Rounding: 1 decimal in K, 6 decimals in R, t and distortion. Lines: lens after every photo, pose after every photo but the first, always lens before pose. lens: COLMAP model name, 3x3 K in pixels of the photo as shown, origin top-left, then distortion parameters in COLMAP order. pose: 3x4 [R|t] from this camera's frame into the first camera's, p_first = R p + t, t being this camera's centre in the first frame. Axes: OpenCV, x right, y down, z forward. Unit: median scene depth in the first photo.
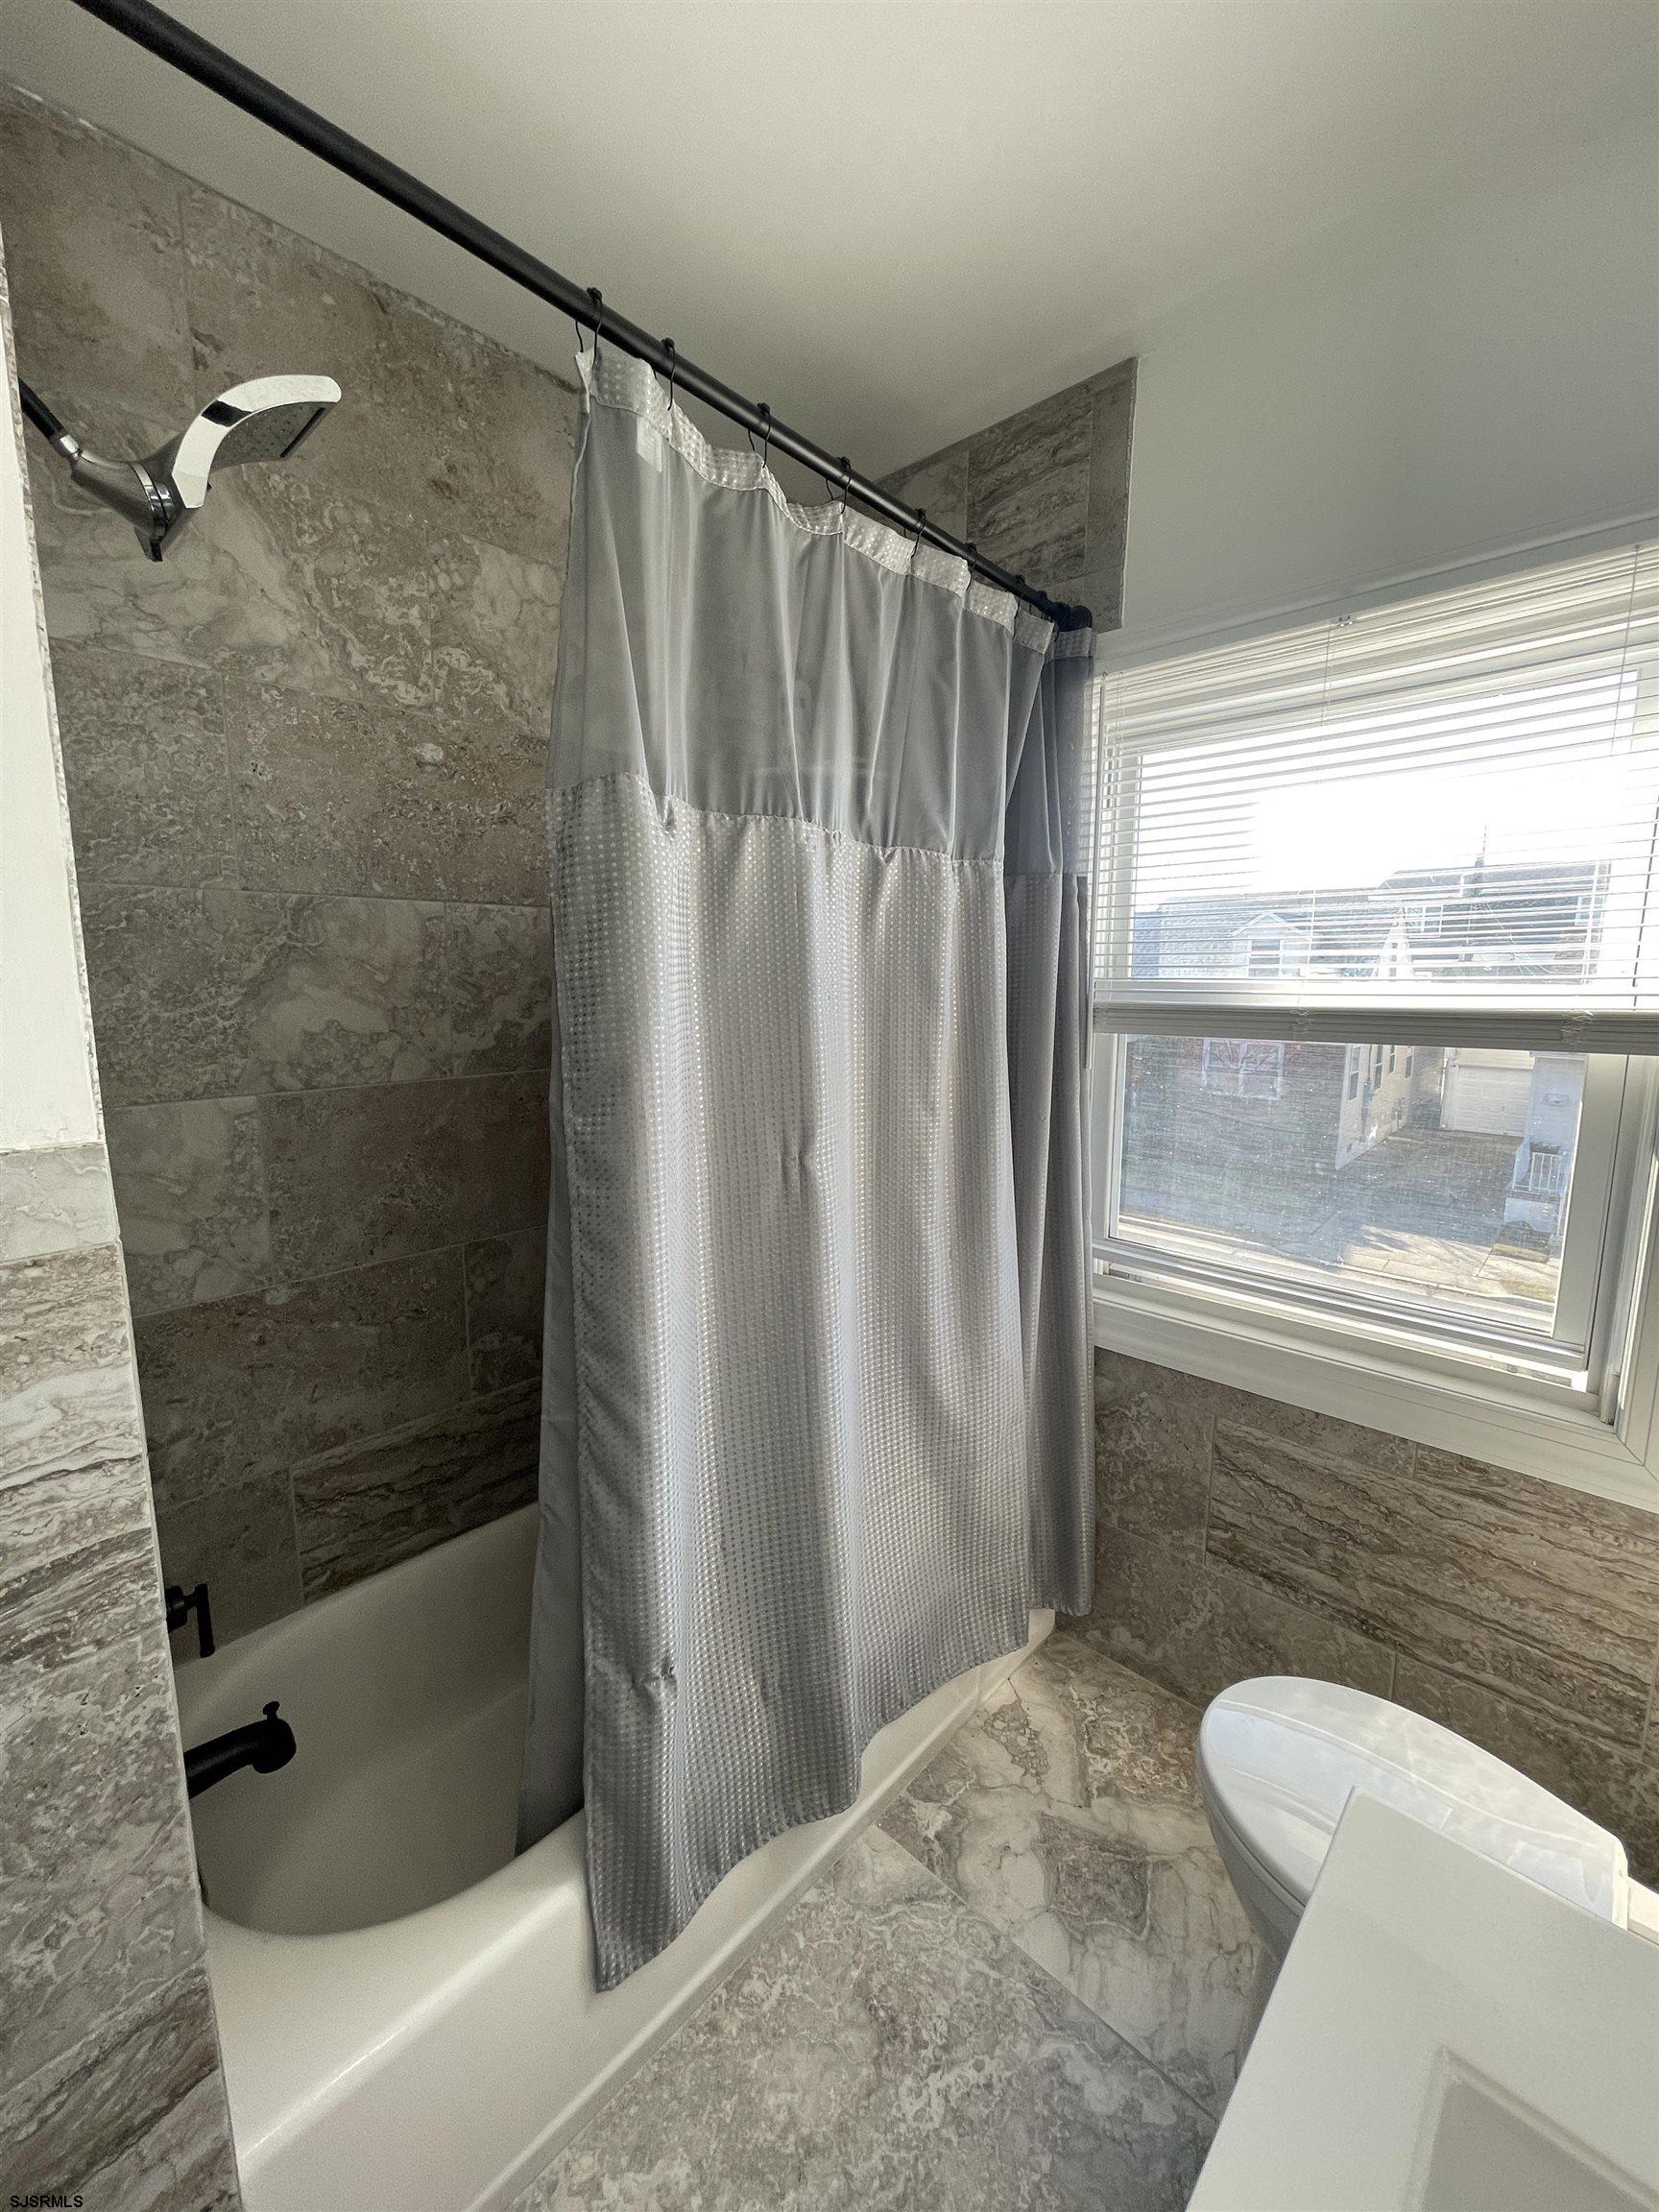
lens RADIAL K [[889.4, 0, 839.5], [0, 889.4, 1099.6], [0, 0, 1]] dist [-0.003449, 0.001868]
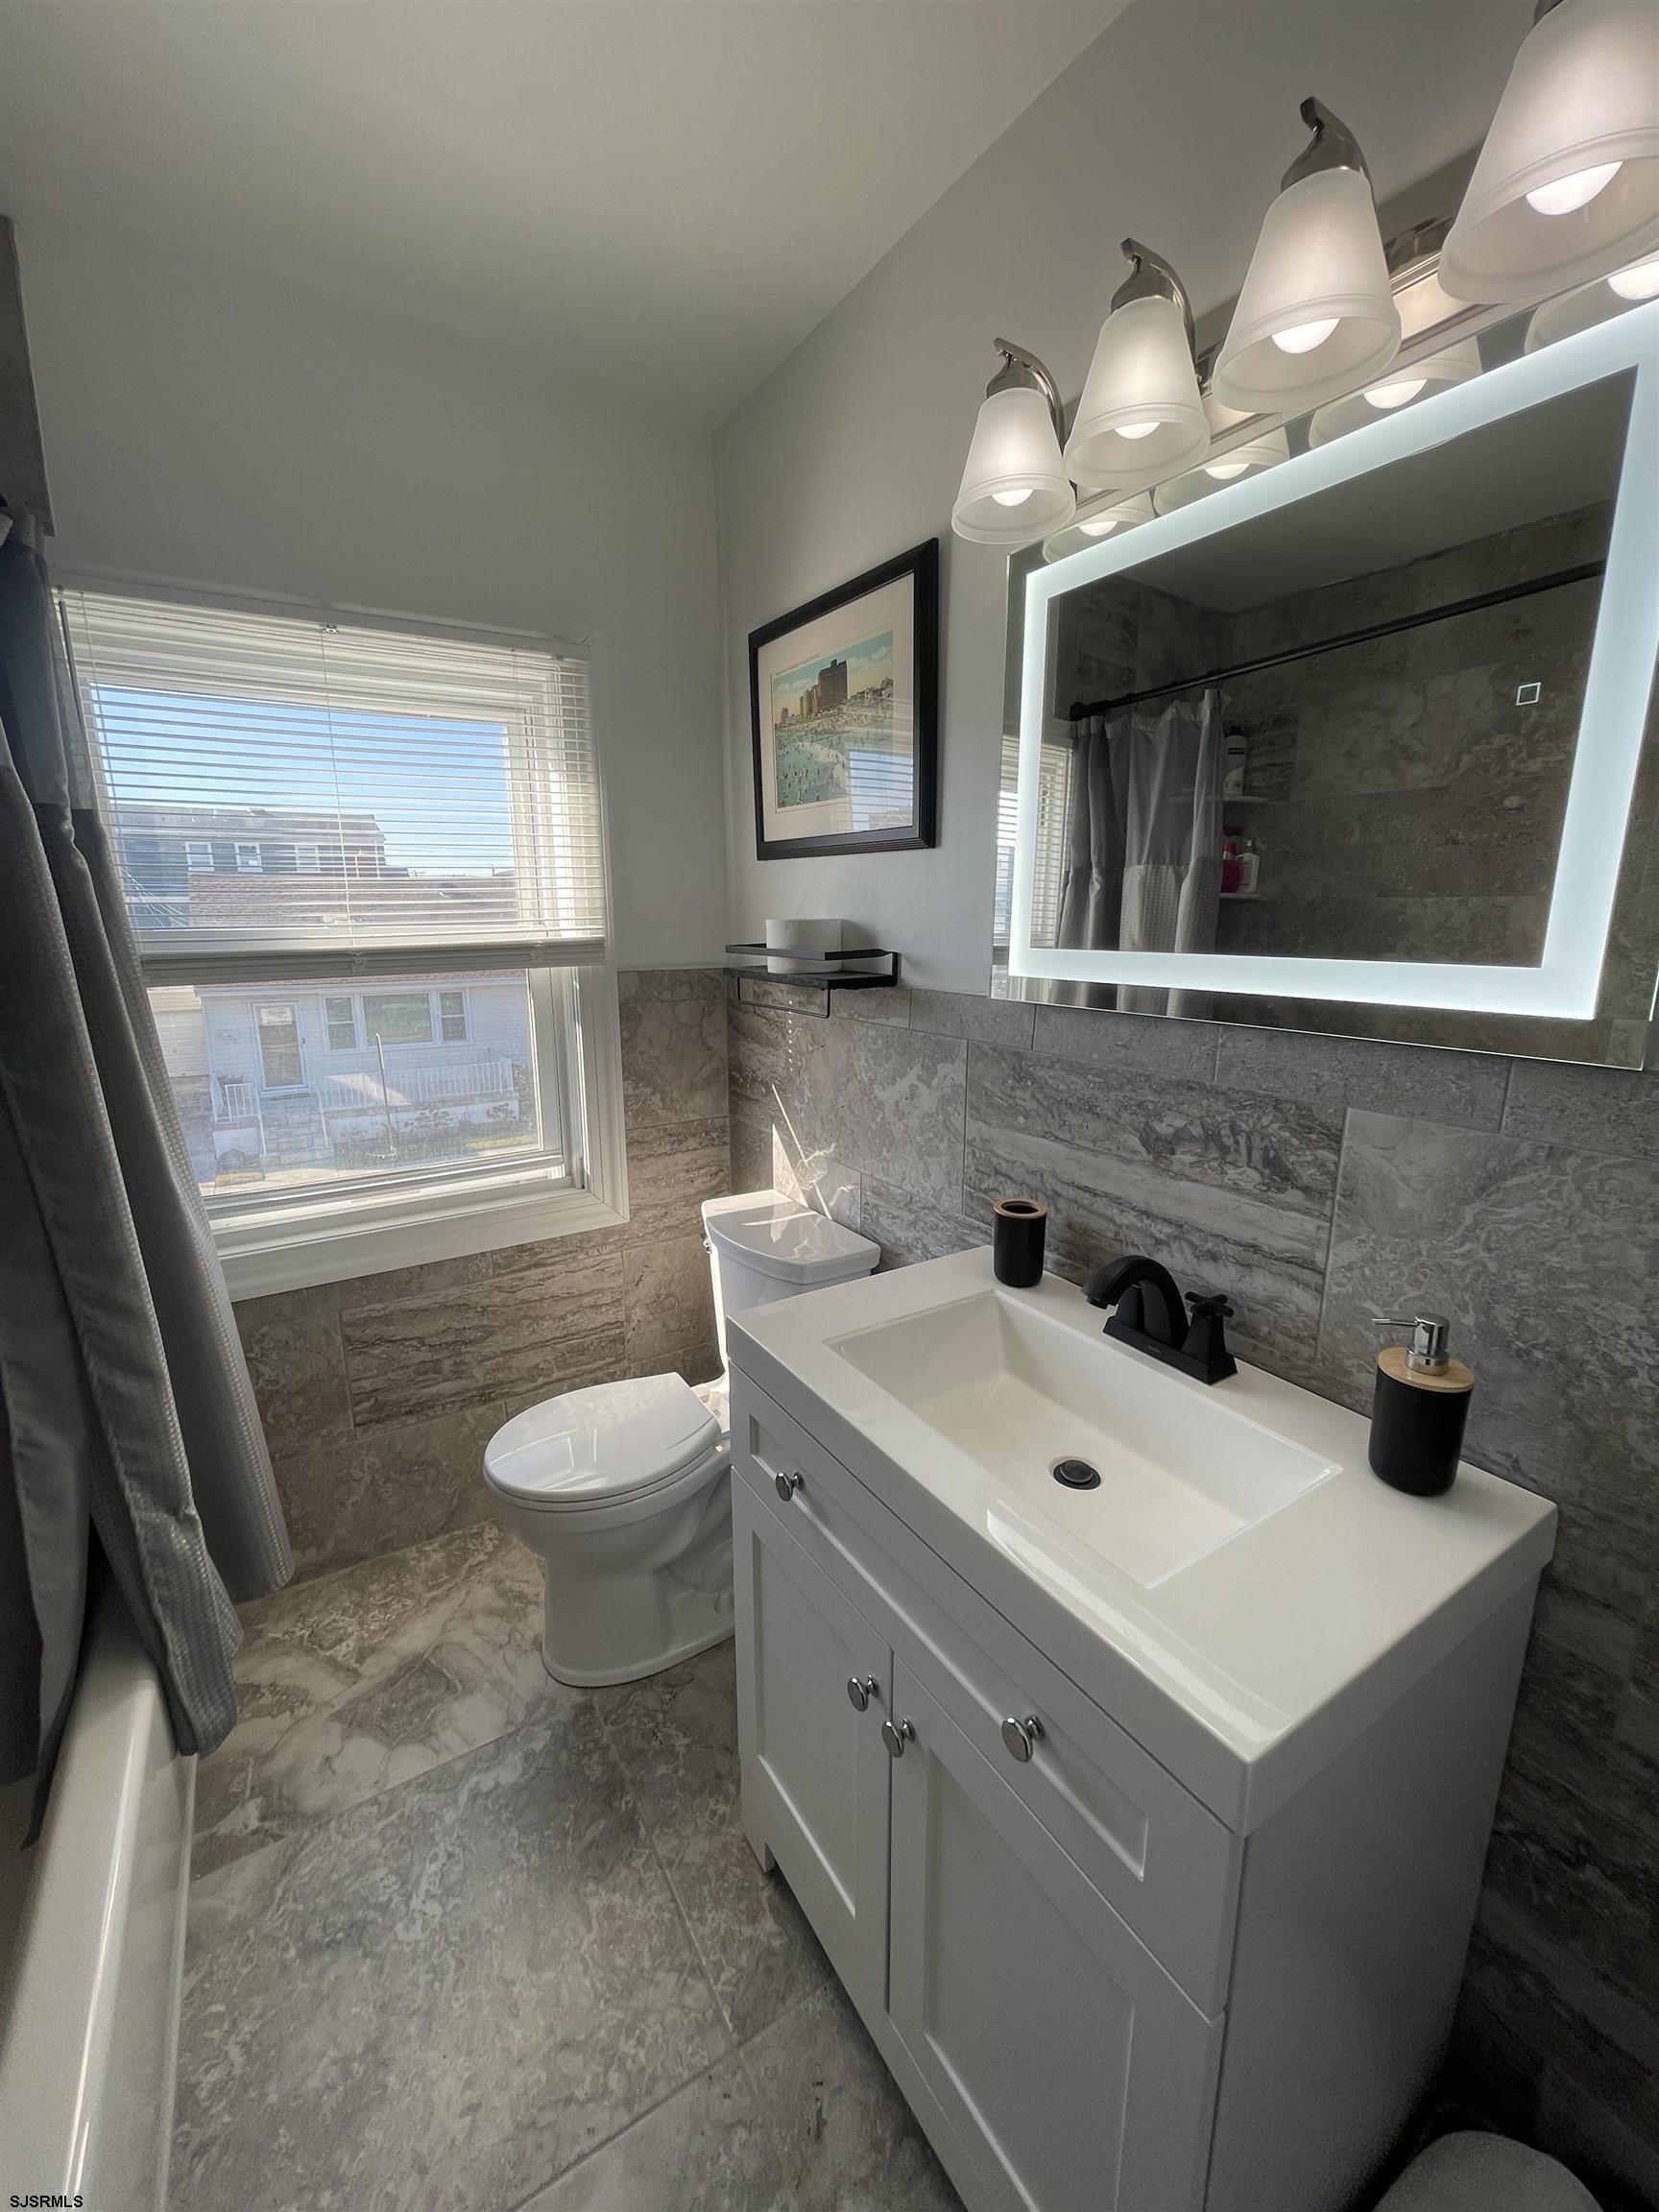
lens RADIAL K [[889.4, 0, 835.5], [0, 889.4, 1099.4], [0, 0, 1]] dist [-0.003449, 0.001868]
pose [[0.250766, -0.205295, 0.946029, -0.512854], [0.145681, 0.974128, 0.172776, -0.016715], [-0.957023, 0.094492, 0.274185, 0.058604]]
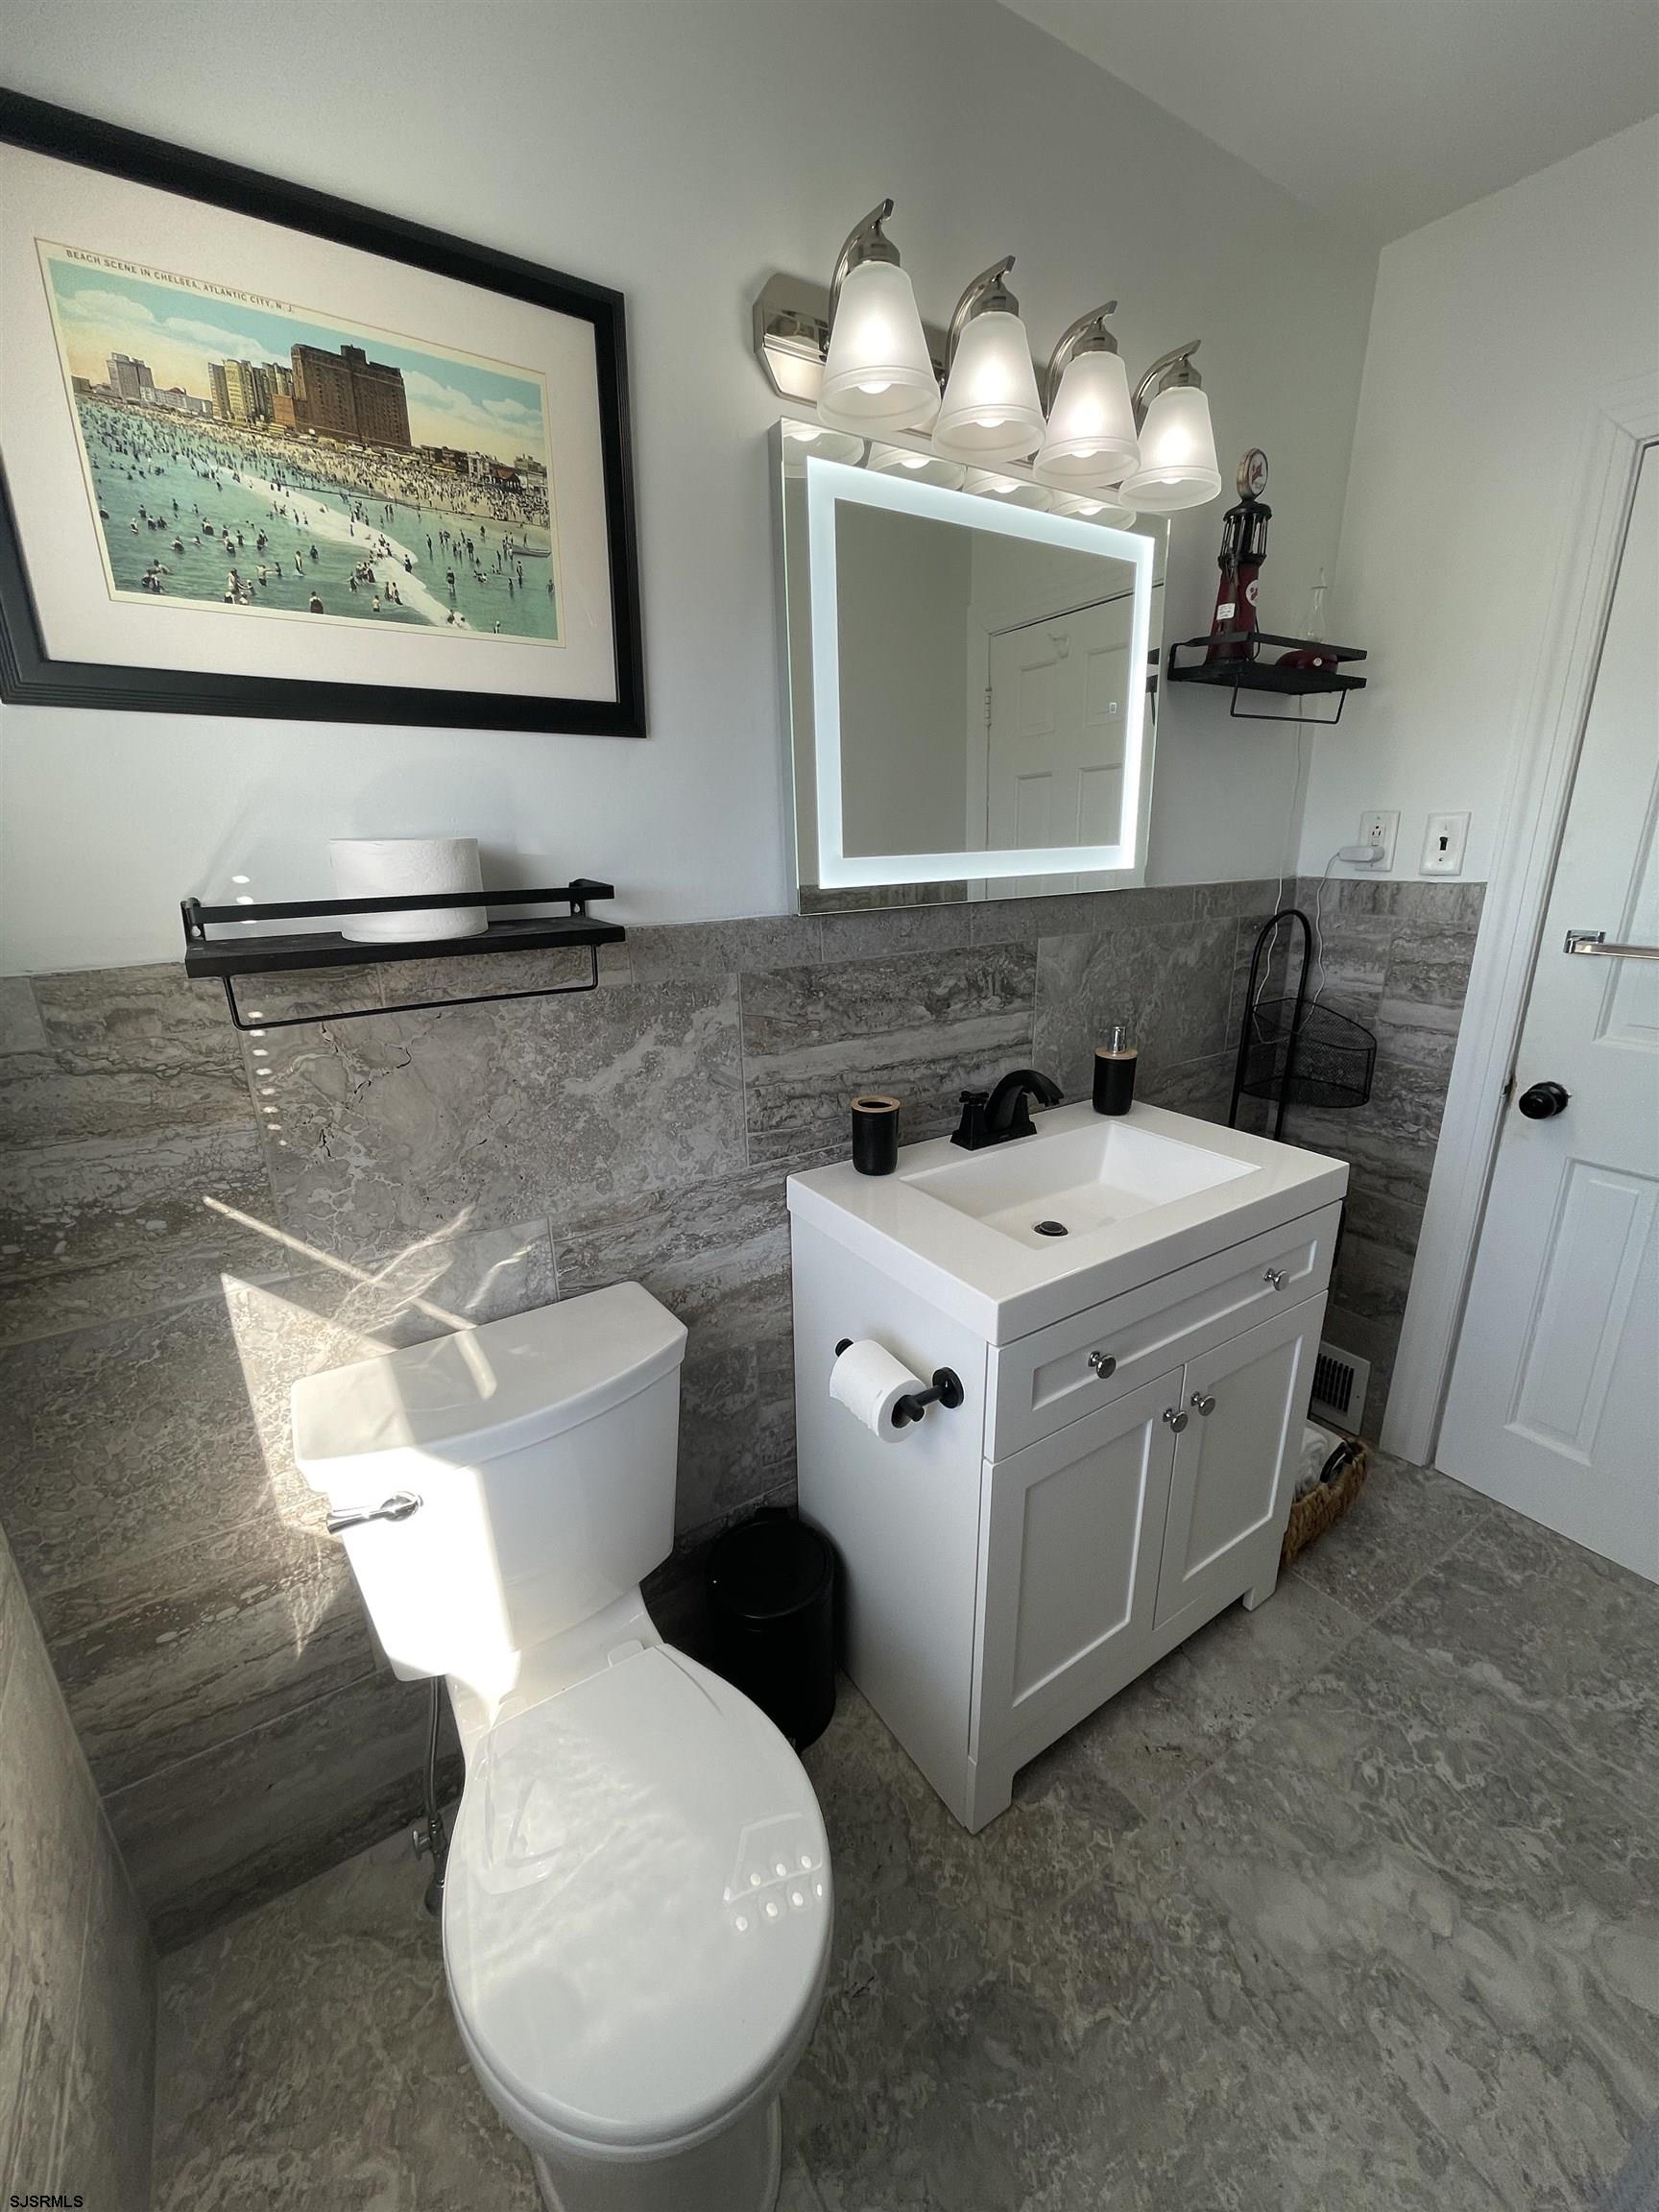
lens RADIAL K [[889.4, 0, 828.9], [0, 889.4, 1099.2], [0, 0, 1]] dist [-0.003449, 0.001868]
pose [[-0.972077, -0.057437, 0.227526, 0.224300], [0.046155, 0.903848, 0.425358, -0.151714], [-0.230080, 0.423982, -0.875958, 1.038700]]
